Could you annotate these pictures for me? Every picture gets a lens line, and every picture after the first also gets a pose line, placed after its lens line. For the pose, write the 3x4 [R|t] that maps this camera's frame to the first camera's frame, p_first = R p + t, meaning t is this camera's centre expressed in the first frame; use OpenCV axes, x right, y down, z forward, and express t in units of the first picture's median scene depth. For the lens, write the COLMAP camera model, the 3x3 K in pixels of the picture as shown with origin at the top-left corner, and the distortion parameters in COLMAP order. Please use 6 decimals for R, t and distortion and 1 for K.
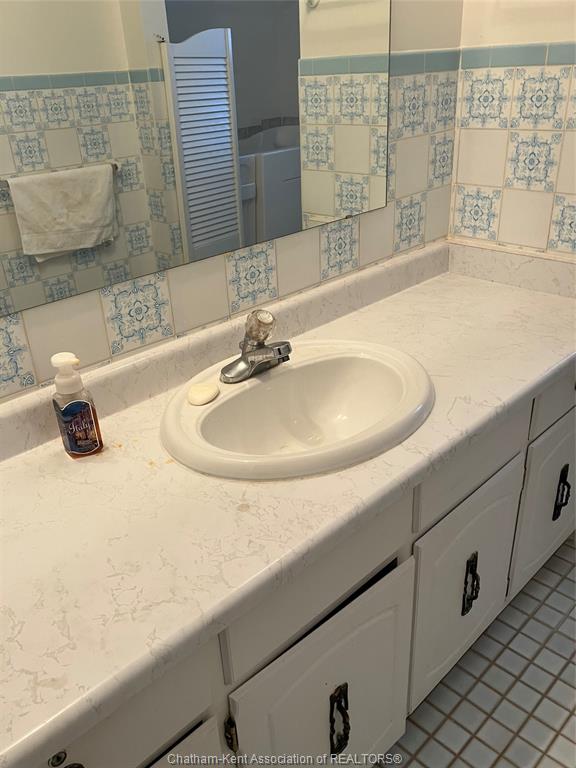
lens RADIAL K [[626.0, 0, 285.1], [0, 626.0, 389.5], [0, 0, 1]] dist [0.029778, -0.032772]
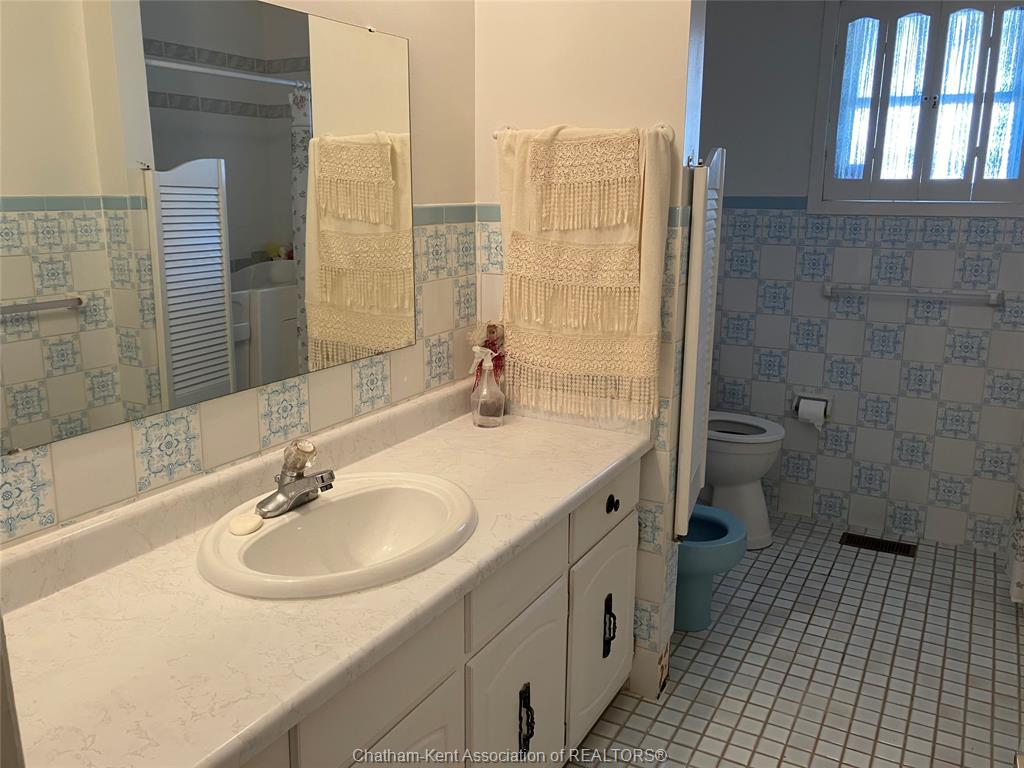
lens RADIAL K [[834.6, 0, 512.9], [0, 834.6, 382.3], [0, 0, 1]] dist [0.029778, -0.032772]
pose [[0.956546, -0.009078, 0.291442, -0.083892], [0.081283, 0.968196, -0.236623, 0.101069], [-0.280024, 0.250030, 0.926861, -0.277653]]
